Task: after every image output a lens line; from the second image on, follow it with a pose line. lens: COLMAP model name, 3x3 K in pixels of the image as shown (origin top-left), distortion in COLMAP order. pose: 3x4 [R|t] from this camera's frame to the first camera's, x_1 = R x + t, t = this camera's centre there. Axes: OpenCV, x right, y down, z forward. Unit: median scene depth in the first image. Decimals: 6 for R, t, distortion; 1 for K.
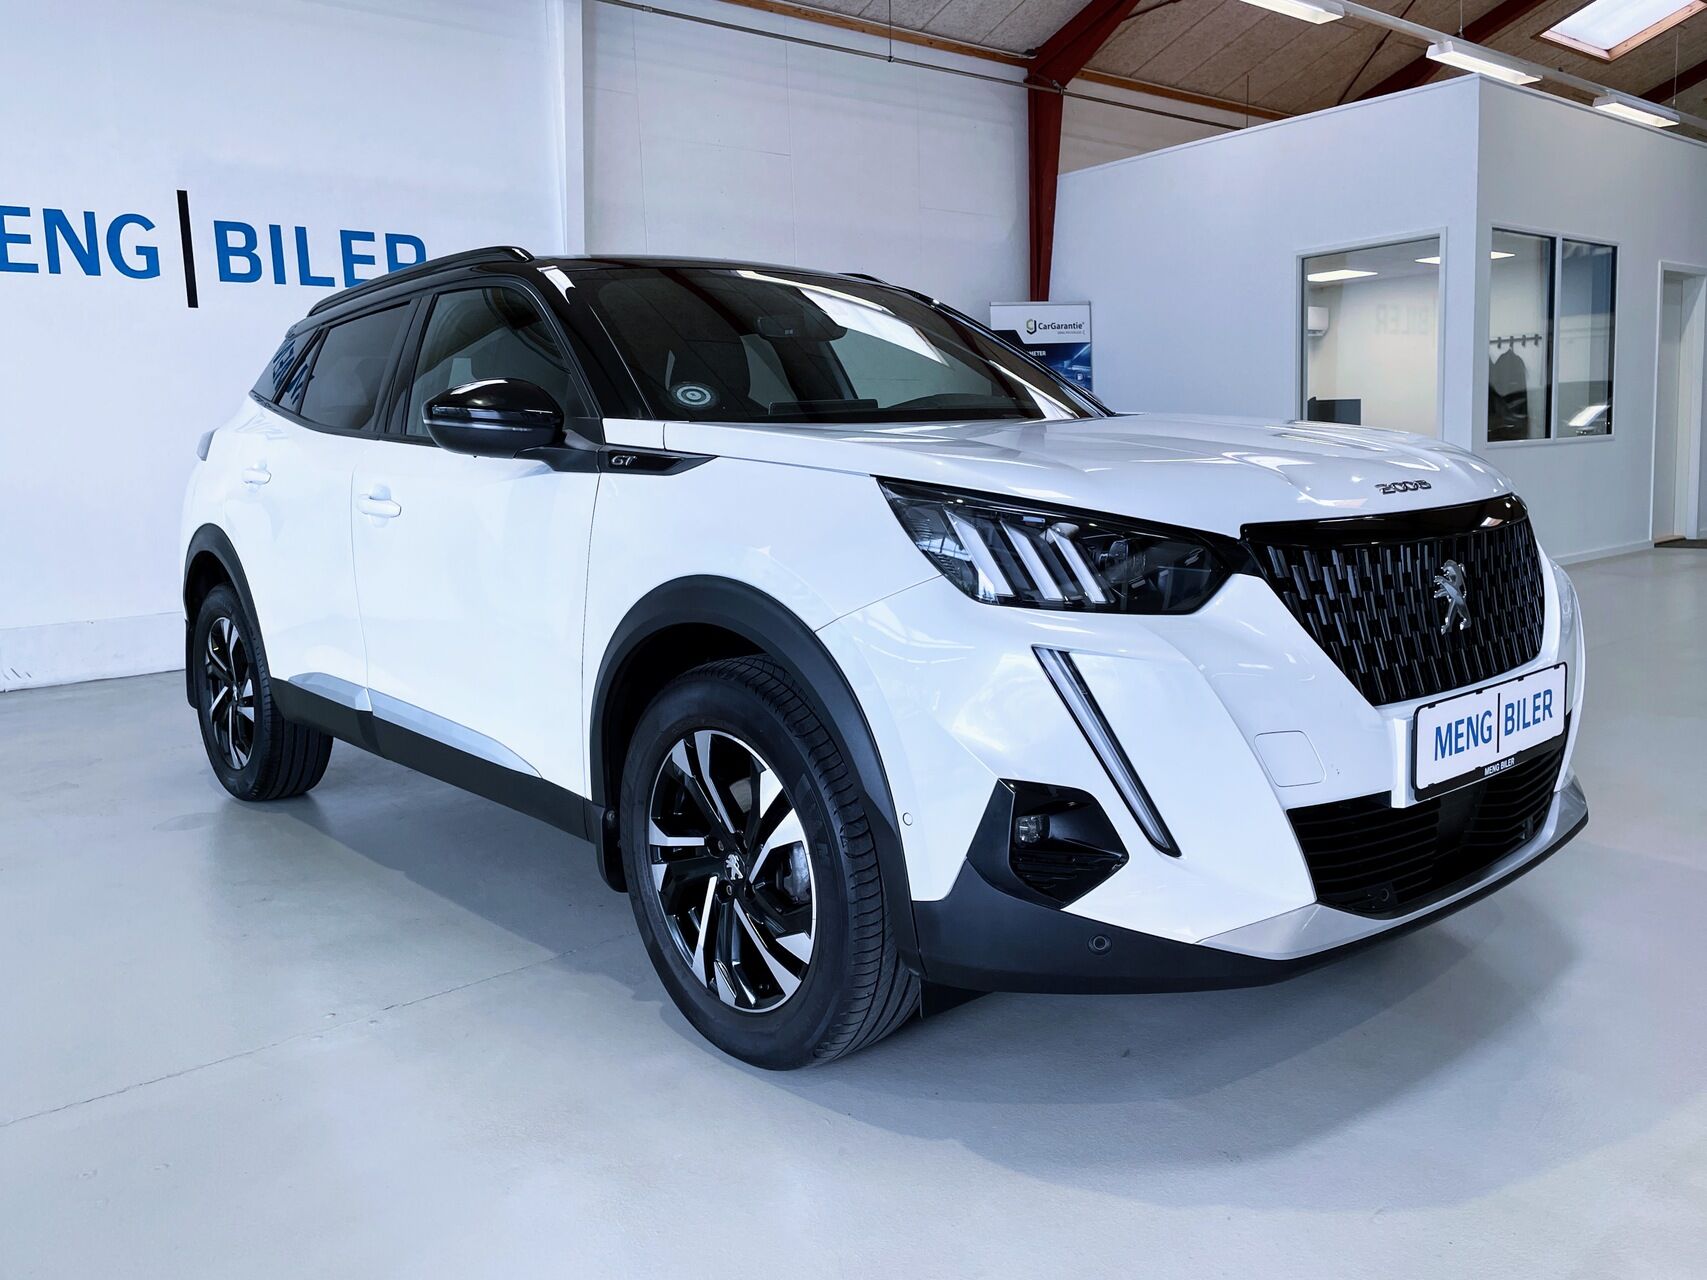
lens RADIAL K [[1334.2, 0, 858.2], [0, 1334.2, 631.0], [0, 0, 1]] dist [0.083026, -0.107983]
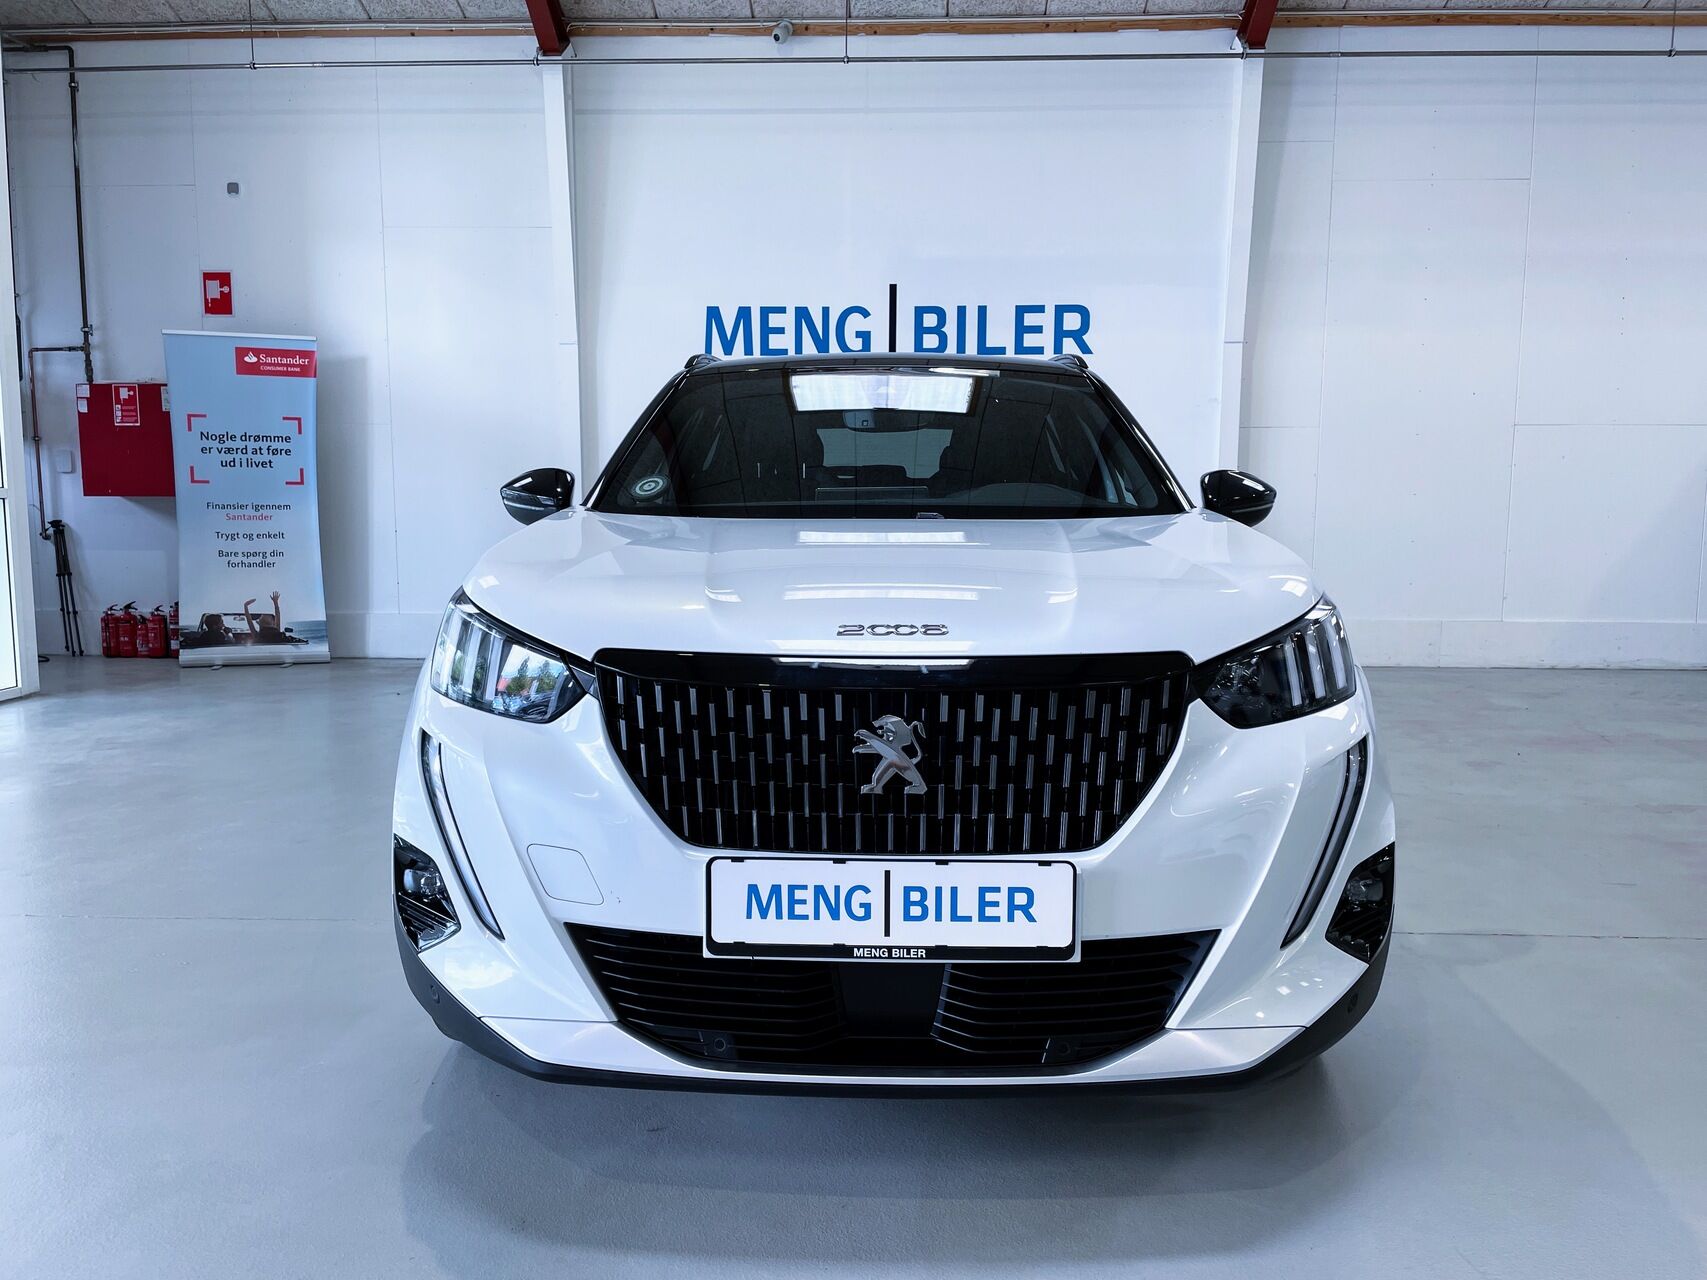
lens RADIAL K [[1282.2, 0, 859.9], [0, 1282.2, 640.3], [0, 0, 1]] dist [0.079725, -0.104454]
pose [[0.737173, 0.117202, -0.665462, 0.330711], [-0.121224, 0.991803, 0.040391, -0.045172], [0.664741, 0.050895, 0.745338, 0.113298]]
